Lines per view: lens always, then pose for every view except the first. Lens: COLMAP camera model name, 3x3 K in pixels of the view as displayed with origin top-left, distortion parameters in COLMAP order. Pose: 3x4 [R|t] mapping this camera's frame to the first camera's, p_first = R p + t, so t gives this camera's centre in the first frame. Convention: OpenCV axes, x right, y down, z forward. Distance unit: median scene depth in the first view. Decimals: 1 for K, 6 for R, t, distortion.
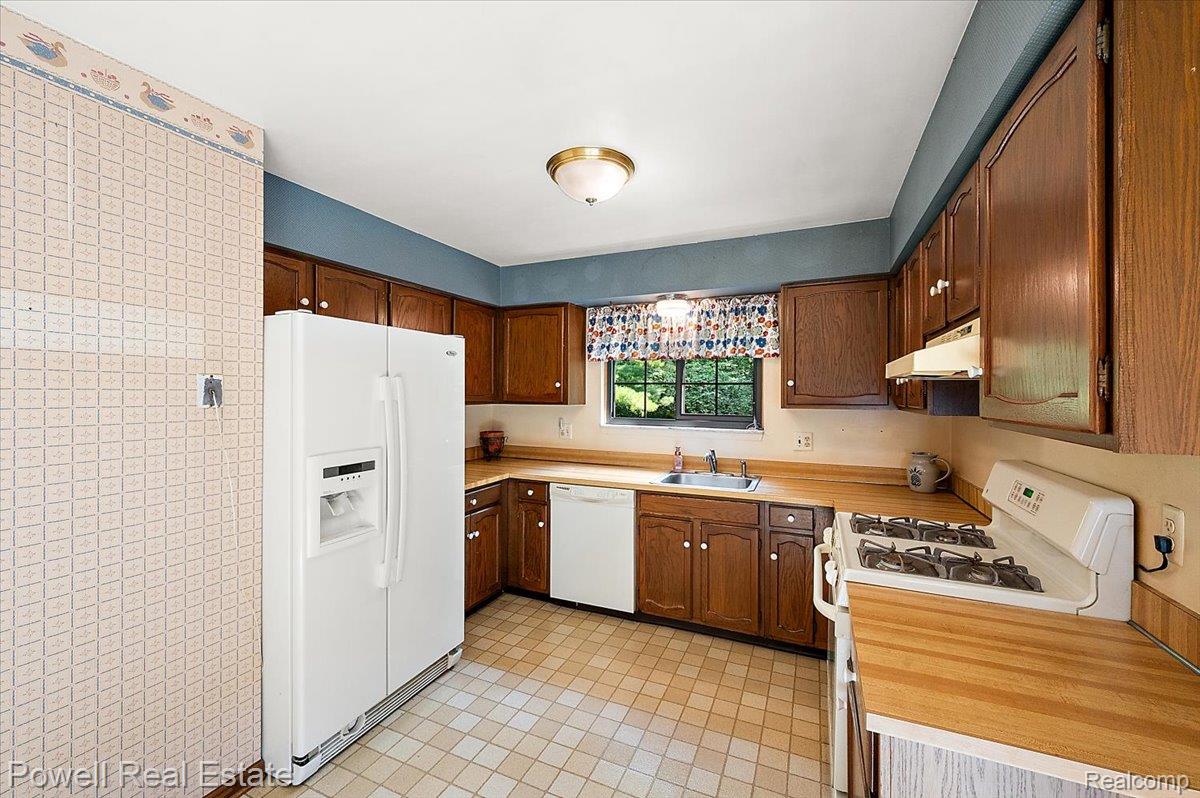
lens RADIAL K [[482.6, 0, 606.1], [0, 482.6, 395.9], [0, 0, 1]] dist [0.001382, -0.000044]
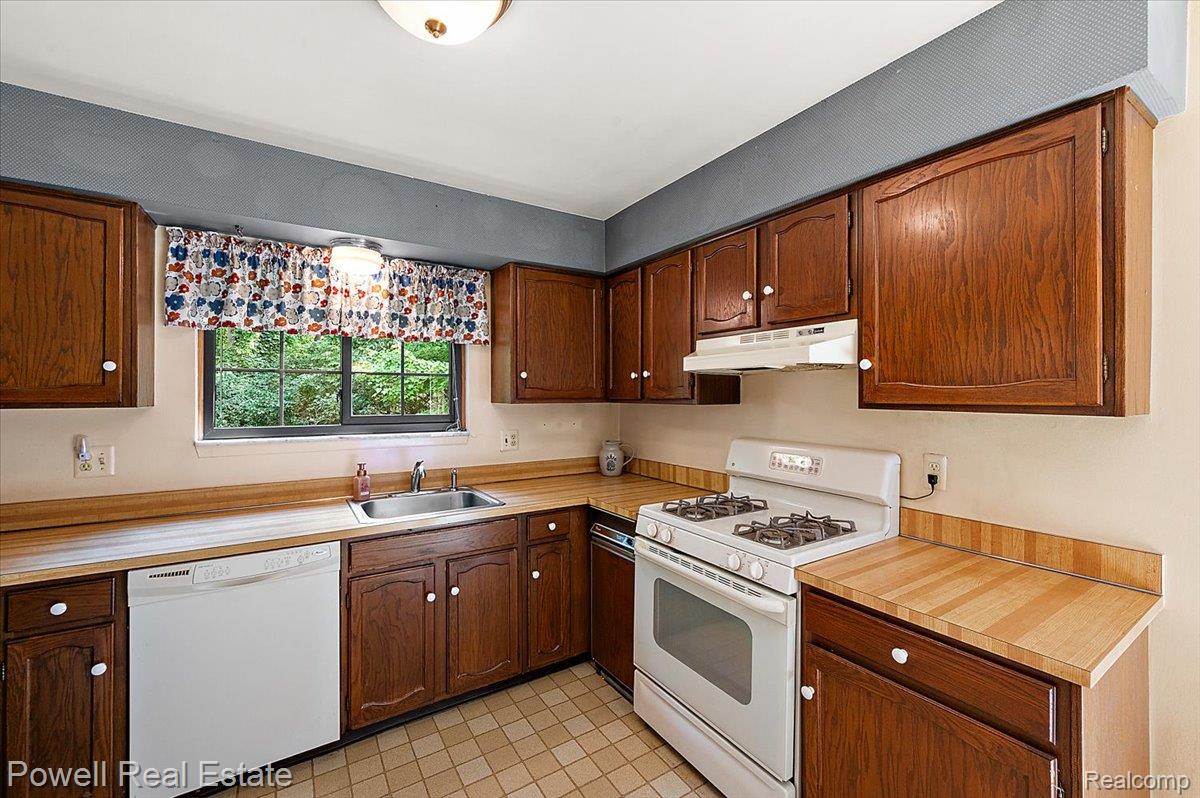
lens RADIAL K [[482.6, 0, 606.1], [0, 482.6, 395.9], [0, 0, 1]] dist [0.001382, -0.000044]
pose [[0.551073, -0.007198, 0.834426, -0.241308], [0.005835, 0.999972, 0.004773, 0.007588], [-0.834437, 0.002239, 0.551099, 0.334341]]
